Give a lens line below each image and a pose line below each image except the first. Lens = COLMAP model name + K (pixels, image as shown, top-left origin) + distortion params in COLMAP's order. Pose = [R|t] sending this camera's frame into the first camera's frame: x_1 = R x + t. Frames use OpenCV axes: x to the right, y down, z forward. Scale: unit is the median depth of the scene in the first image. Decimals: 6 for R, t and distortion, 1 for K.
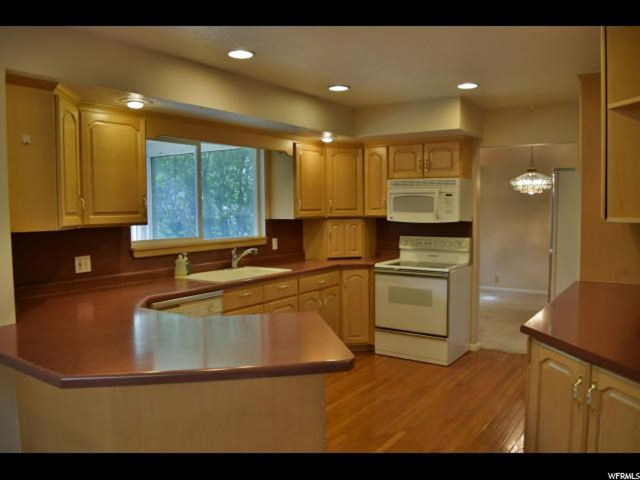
lens RADIAL K [[504.9, 0, 321.4], [0, 504.9, 238.8], [0, 0, 1]] dist [-0.044576, -0.000575]
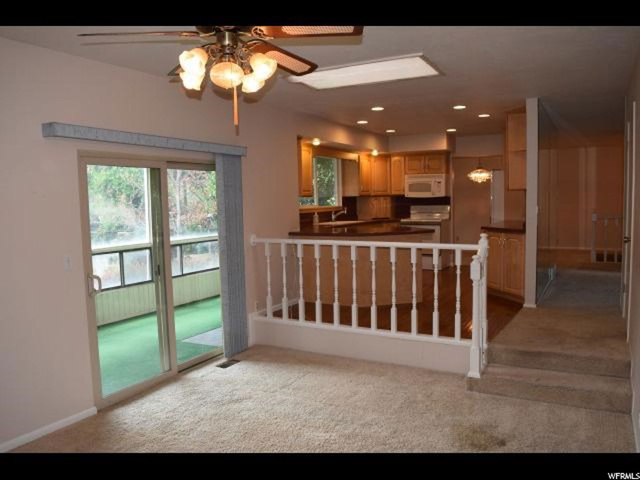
lens RADIAL K [[504.9, 0, 319.0], [0, 504.9, 240.6], [0, 0, 1]] dist [-0.044576, -0.000575]
pose [[0.995051, -0.019884, 0.097355, -0.376697], [0.017970, 0.999628, 0.020498, 0.082446], [-0.097727, -0.018647, 0.995039, -0.830063]]
